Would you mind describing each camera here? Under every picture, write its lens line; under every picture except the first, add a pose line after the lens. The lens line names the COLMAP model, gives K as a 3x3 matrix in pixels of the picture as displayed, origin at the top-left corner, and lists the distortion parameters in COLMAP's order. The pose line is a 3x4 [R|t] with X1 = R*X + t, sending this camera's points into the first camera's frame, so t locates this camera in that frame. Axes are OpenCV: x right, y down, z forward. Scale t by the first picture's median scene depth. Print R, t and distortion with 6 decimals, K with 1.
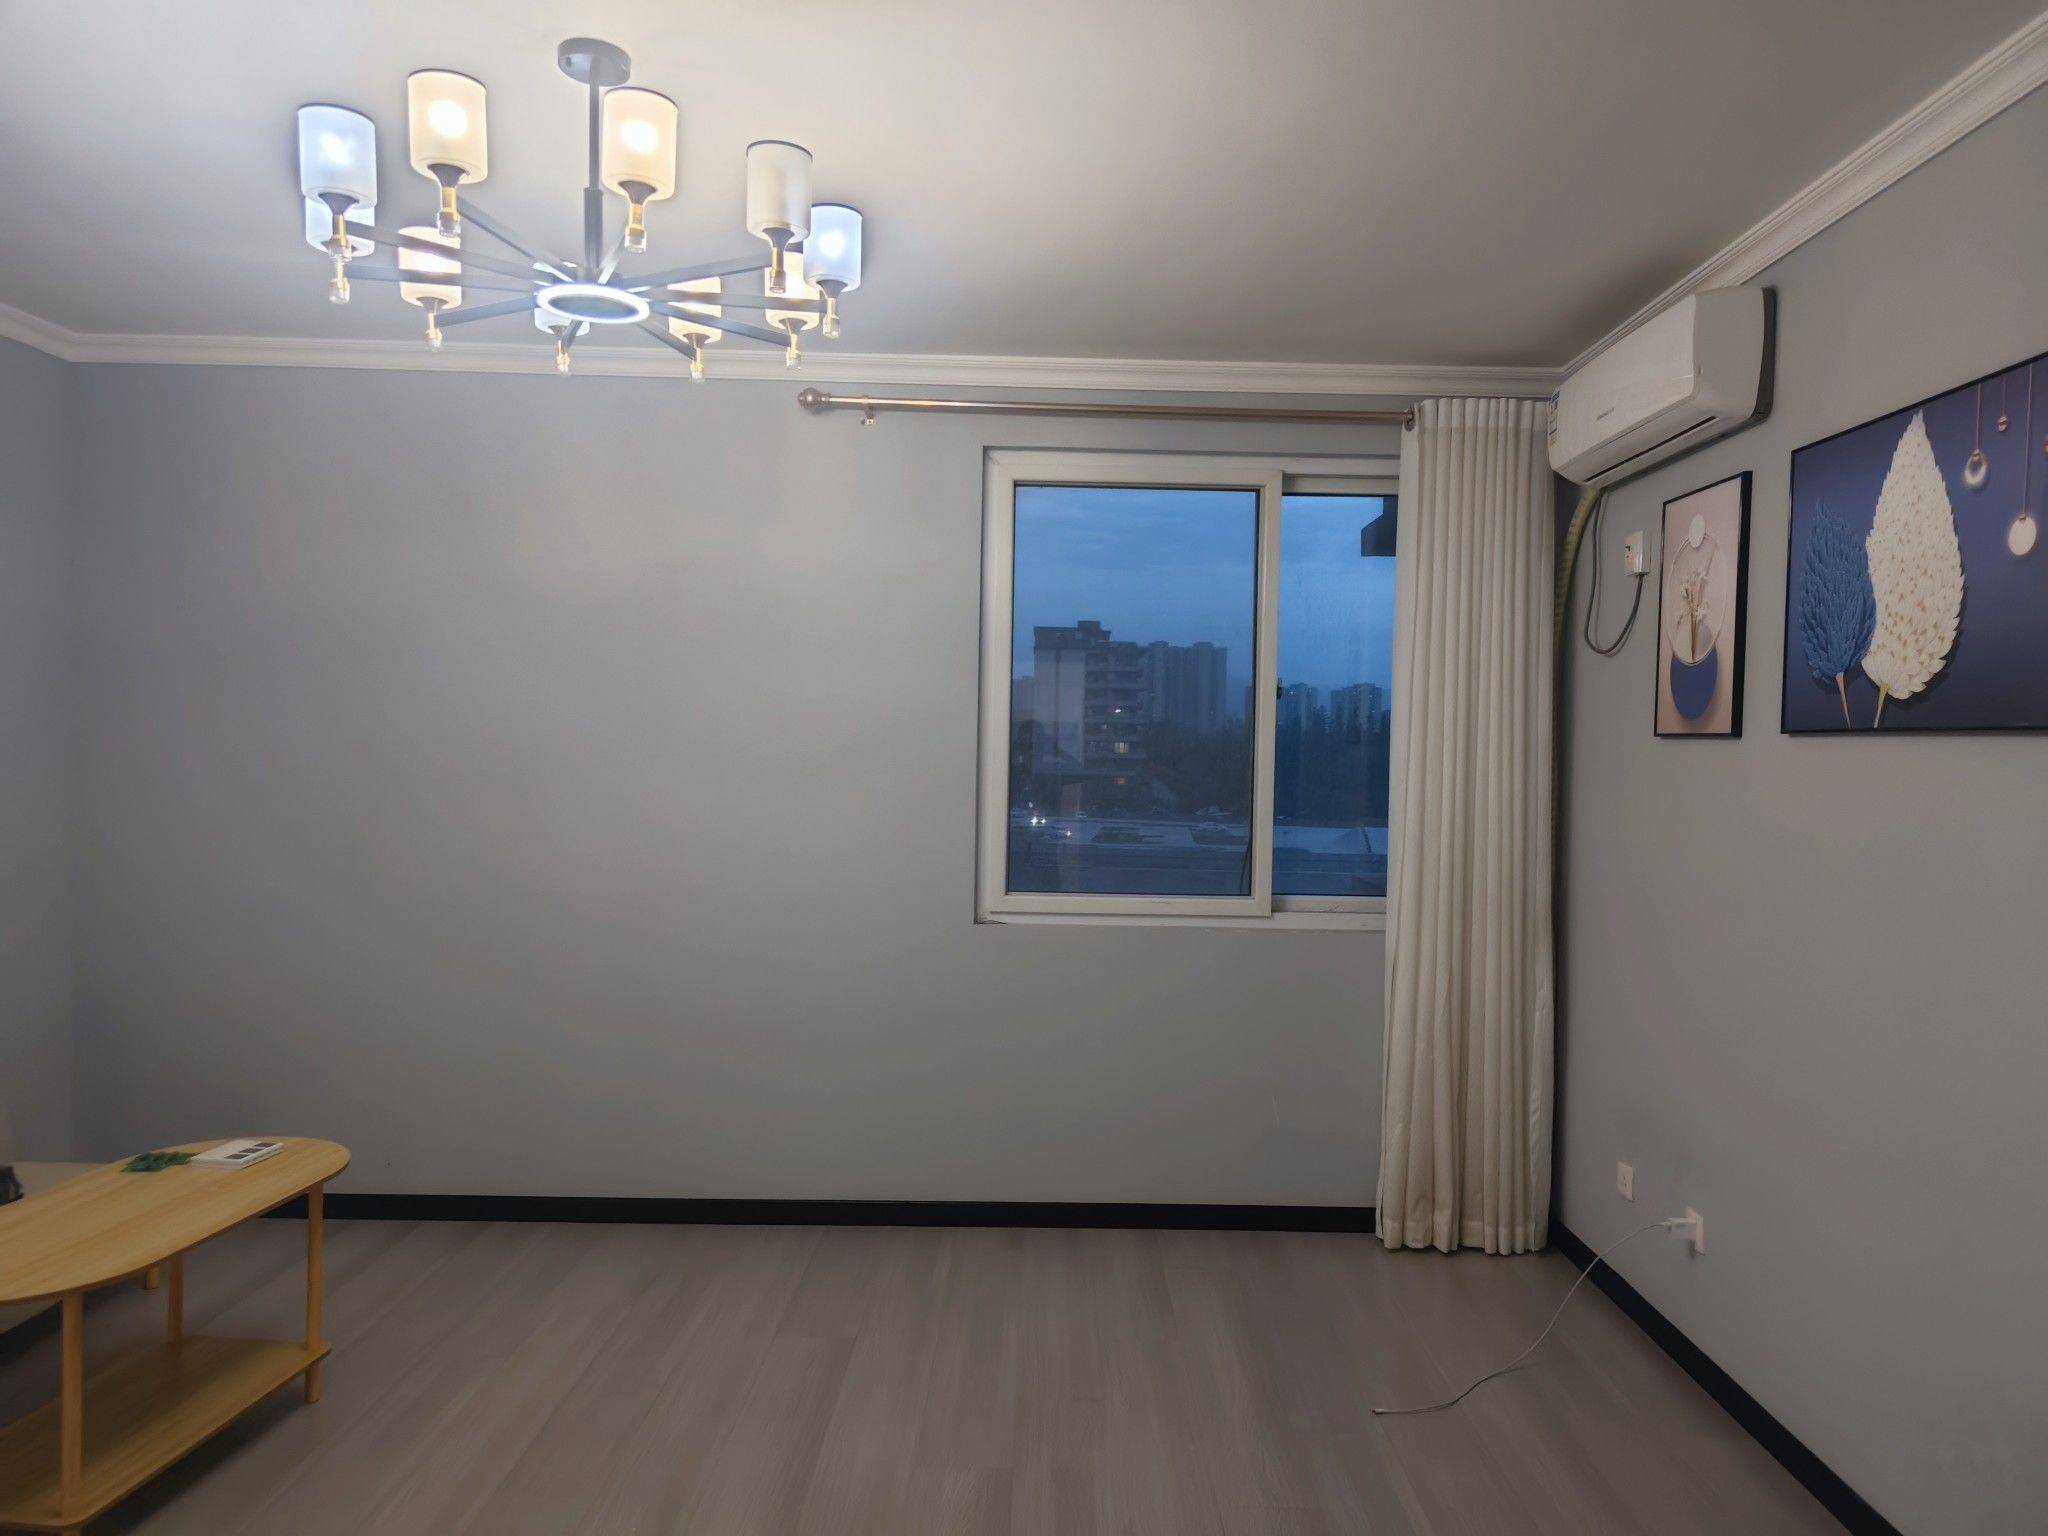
lens RADIAL K [[1374.2, 0, 1024.0], [0, 1374.2, 768.0], [0, 0, 1]] dist [0.004296, -0.002266]
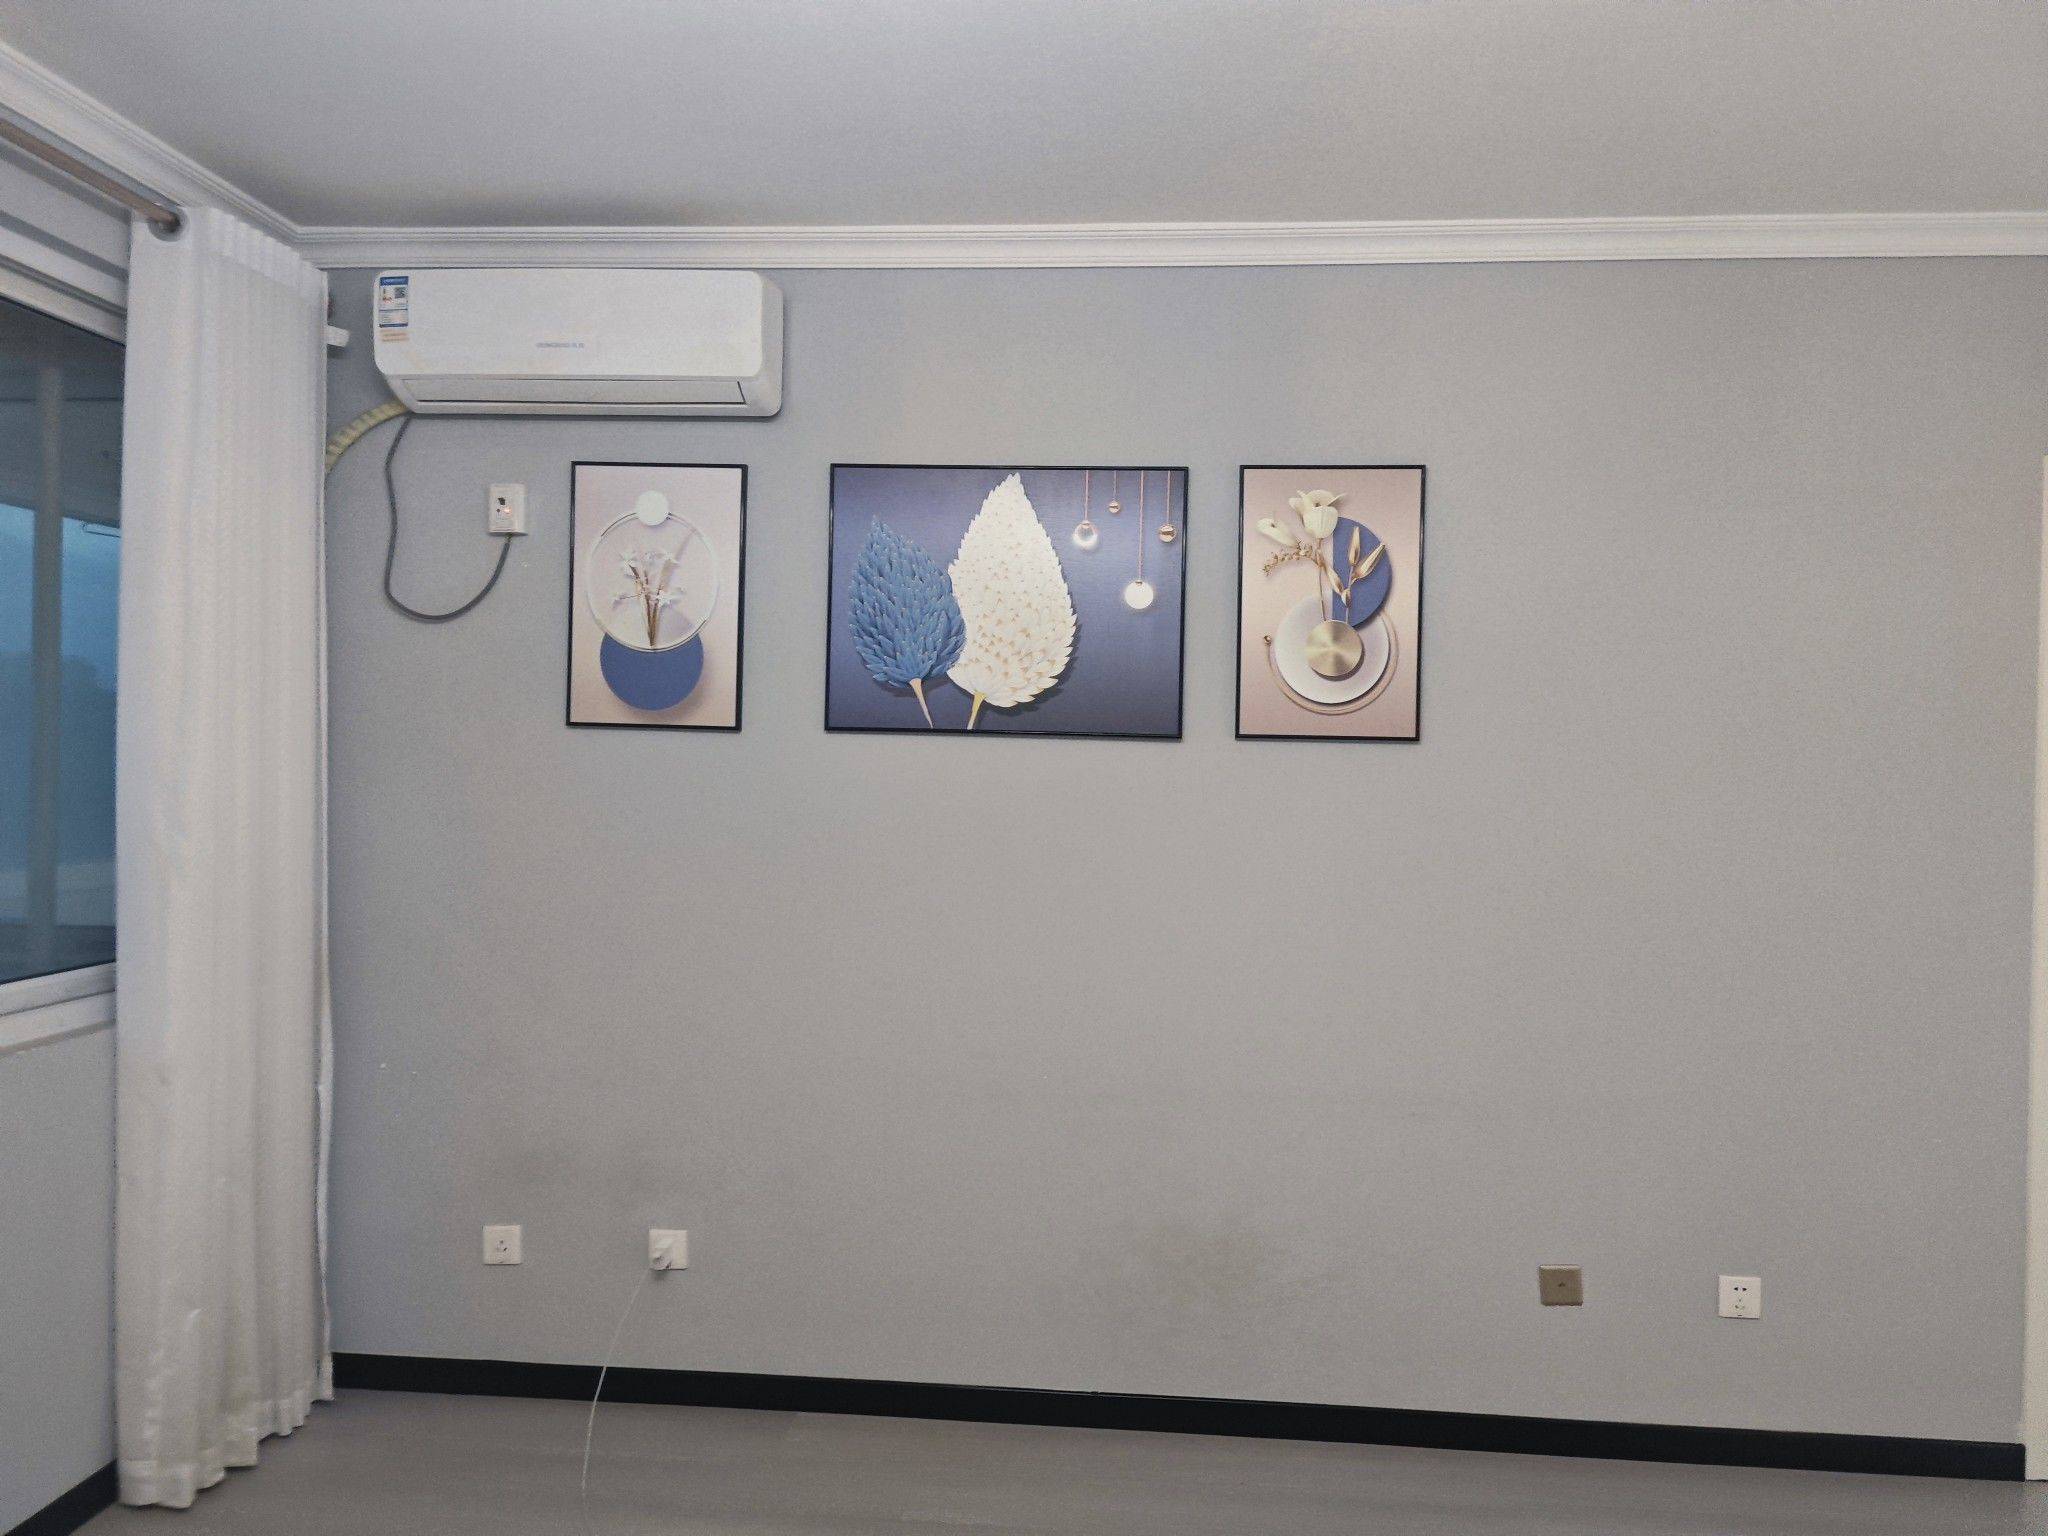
lens RADIAL K [[1374.2, 0, 1024.0], [0, 1374.2, 768.0], [0, 0, 1]] dist [0.004296, -0.002266]
pose [[0.037132, -0.021437, 0.999080, -0.397894], [-0.004309, 0.999757, 0.021612, -0.015488], [-0.999301, -0.005108, 0.037031, 0.648324]]
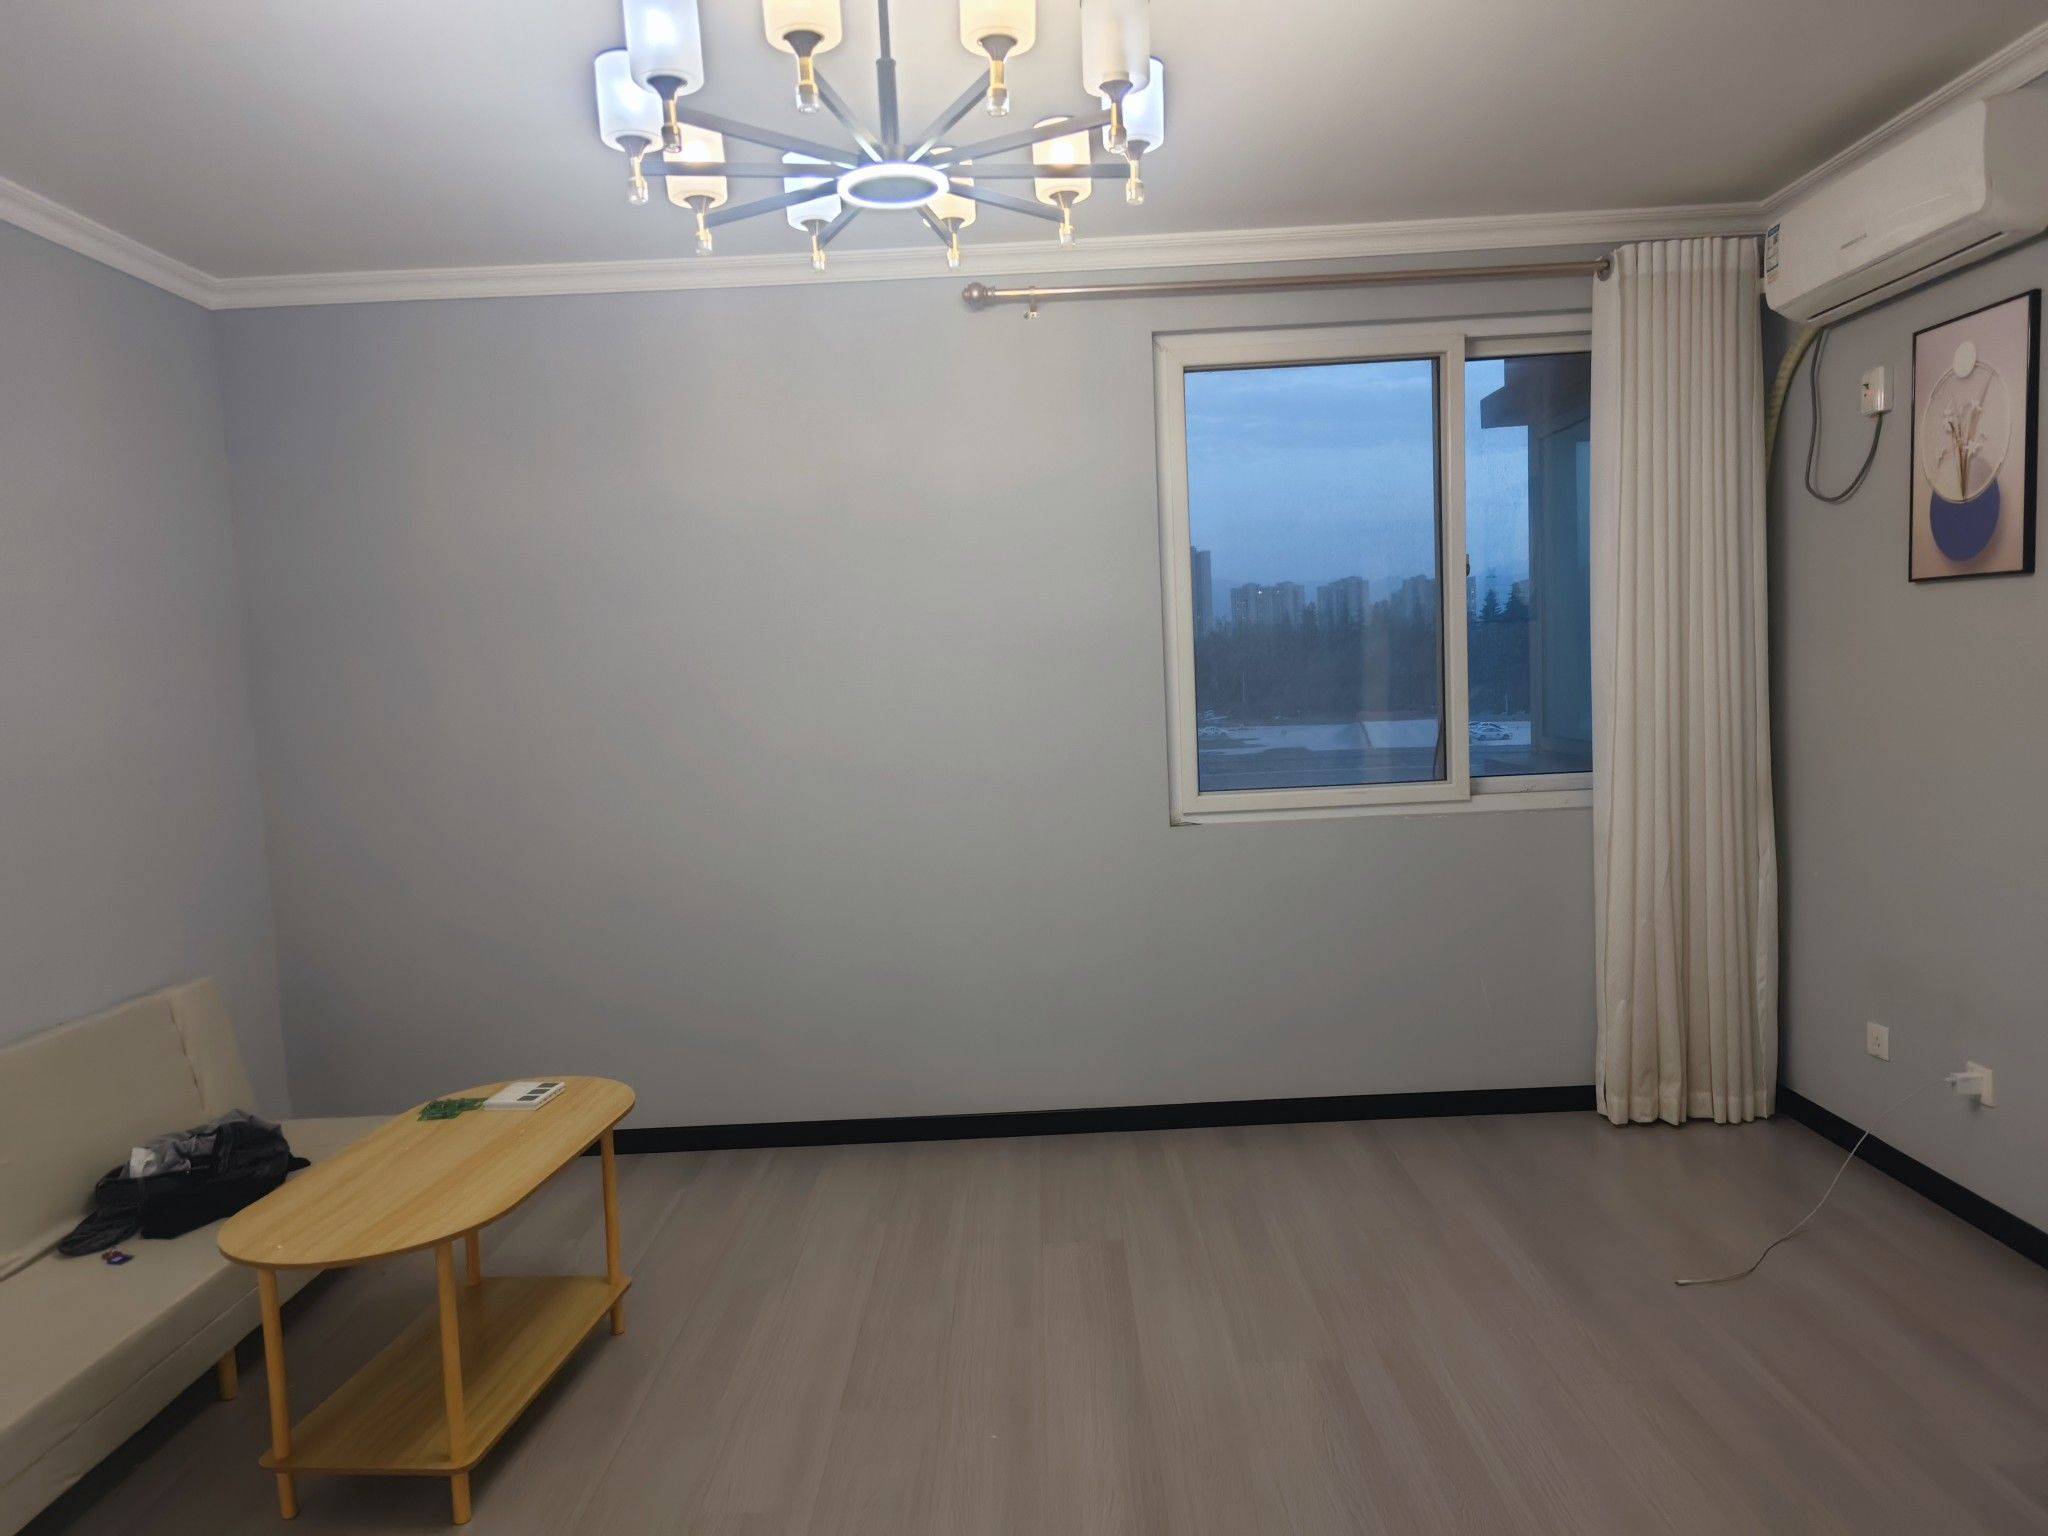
lens RADIAL K [[1375.5, 0, 982.3], [0, 1375.5, 781.7], [0, 0, 1]] dist [0.000950, -0.006995]
pose [[0.997380, -0.066359, -0.028818, -0.160239], [0.068176, 0.995387, 0.067497, 0.006406], [0.024206, -0.069285, 0.997303, 0.020485]]
